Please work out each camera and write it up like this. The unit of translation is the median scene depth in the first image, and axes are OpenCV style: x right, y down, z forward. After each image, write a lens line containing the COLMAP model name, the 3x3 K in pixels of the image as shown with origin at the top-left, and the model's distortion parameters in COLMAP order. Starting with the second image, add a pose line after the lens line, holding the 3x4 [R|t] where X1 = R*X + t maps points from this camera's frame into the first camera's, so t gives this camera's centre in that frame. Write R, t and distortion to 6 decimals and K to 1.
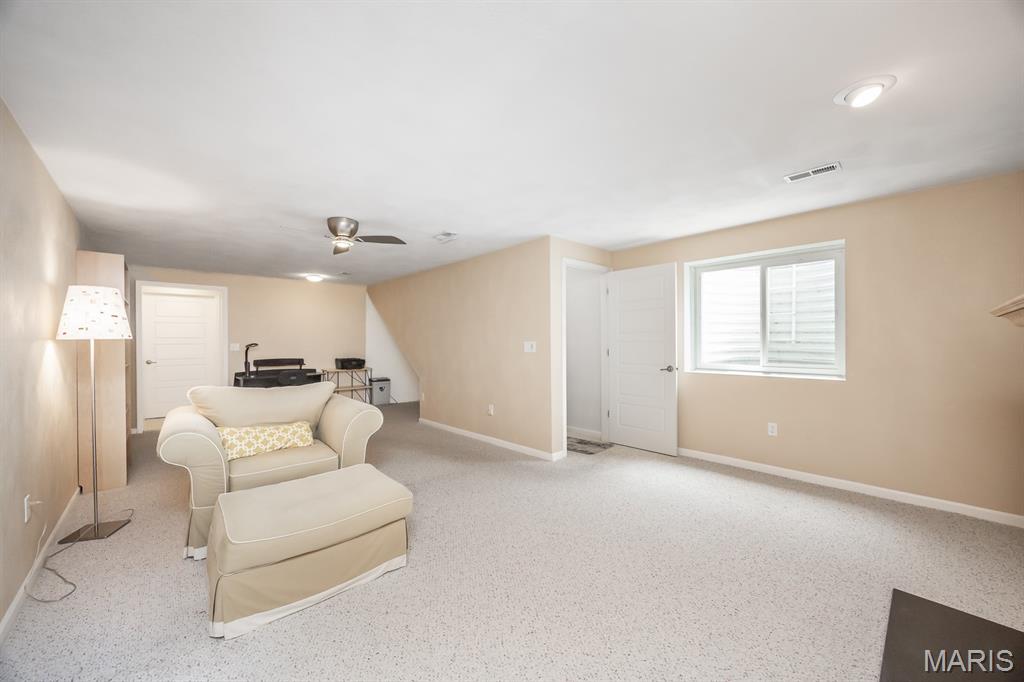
lens RADIAL K [[410.6, 0, 514.2], [0, 410.6, 334.8], [0, 0, 1]] dist [0.000729, 0.000088]
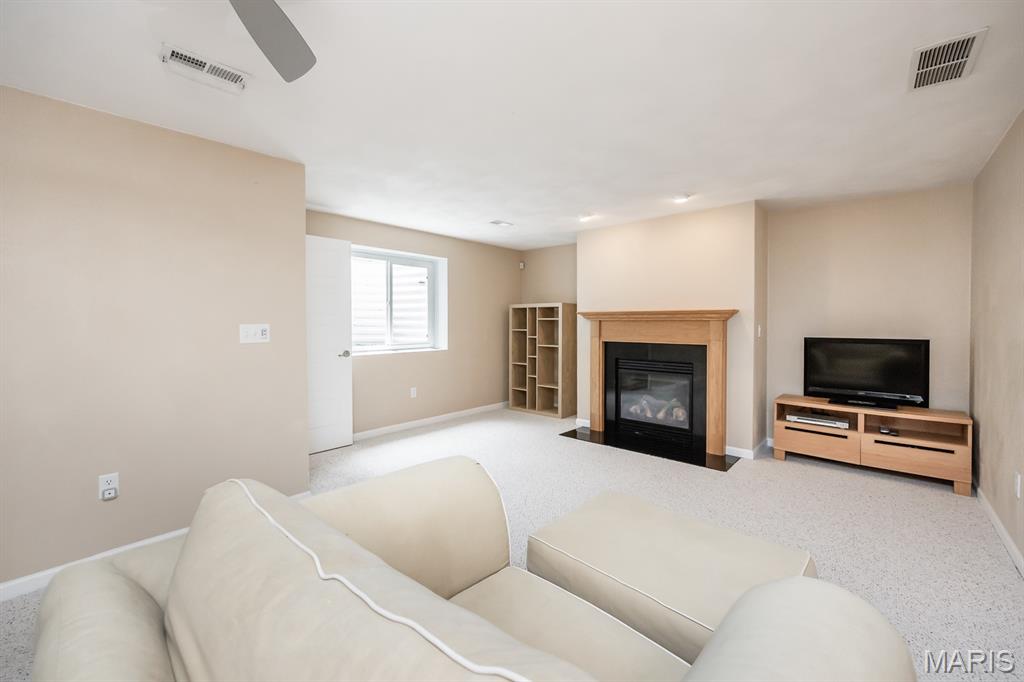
lens RADIAL K [[410.6, 0, 514.2], [0, 410.6, 334.8], [0, 0, 1]] dist [0.000729, 0.000088]
pose [[-0.123531, -0.020397, 0.992131, -0.643489], [-0.013910, 0.999726, 0.018821, 0.017497], [-0.992243, -0.011475, -0.123781, 0.787957]]
